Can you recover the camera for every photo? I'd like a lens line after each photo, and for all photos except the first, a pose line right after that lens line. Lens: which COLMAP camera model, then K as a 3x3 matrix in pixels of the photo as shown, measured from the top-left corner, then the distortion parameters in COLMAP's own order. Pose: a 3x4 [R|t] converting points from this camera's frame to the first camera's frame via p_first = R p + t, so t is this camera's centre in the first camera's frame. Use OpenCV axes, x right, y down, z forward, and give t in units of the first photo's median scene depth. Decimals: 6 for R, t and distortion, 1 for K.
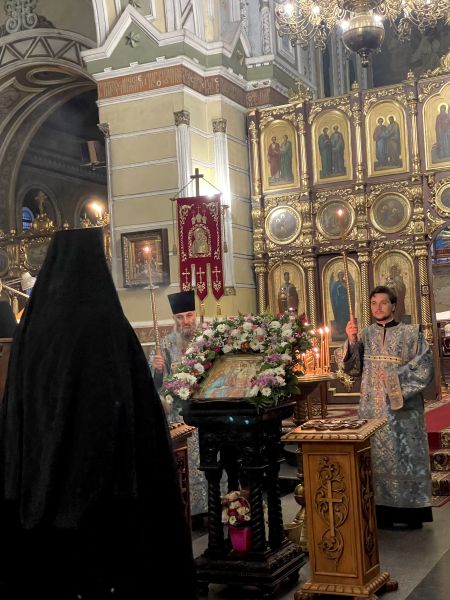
lens RADIAL K [[888.6, 0, 230.1], [0, 888.6, 312.0], [0, 0, 1]] dist [0.140114, 0.000000]
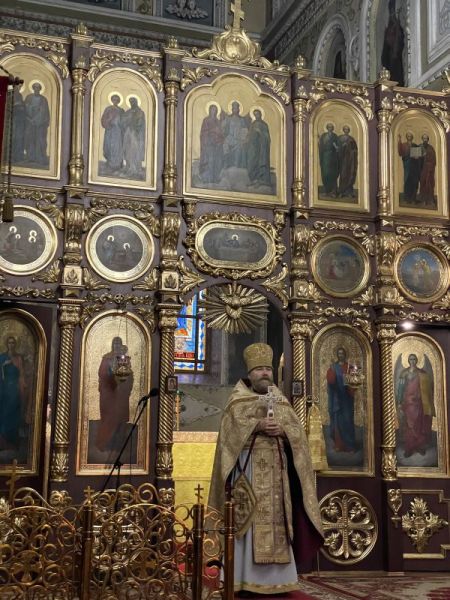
lens RADIAL K [[888.6, 0, 231.6], [0, 888.6, 298.8], [0, 0, 1]] dist [0.140114, 0.000000]
pose [[0.731545, 0.182607, 0.656884, -0.149019], [-0.077370, 0.979476, -0.186120, 0.026326], [-0.677388, 0.085333, 0.730659, 0.516462]]
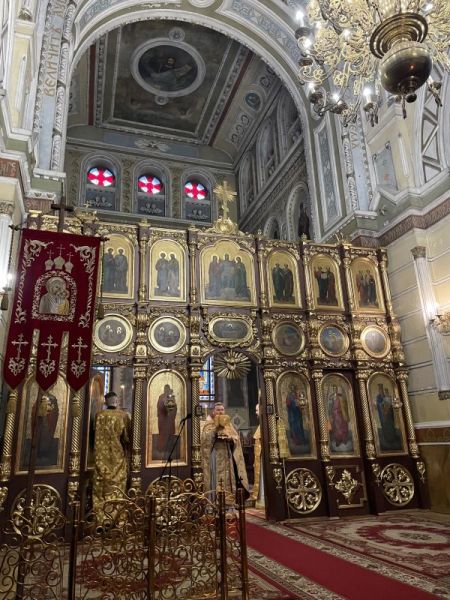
lens RADIAL K [[450.2, 0, 223.2], [0, 450.2, 294.8], [0, 0, 1]] dist [0.092531, -0.114788]
pose [[0.742235, 0.239577, 0.625851, -0.121881], [-0.030683, 0.945082, -0.325391, 0.018601], [-0.669437, 0.222313, 0.708824, 0.555653]]
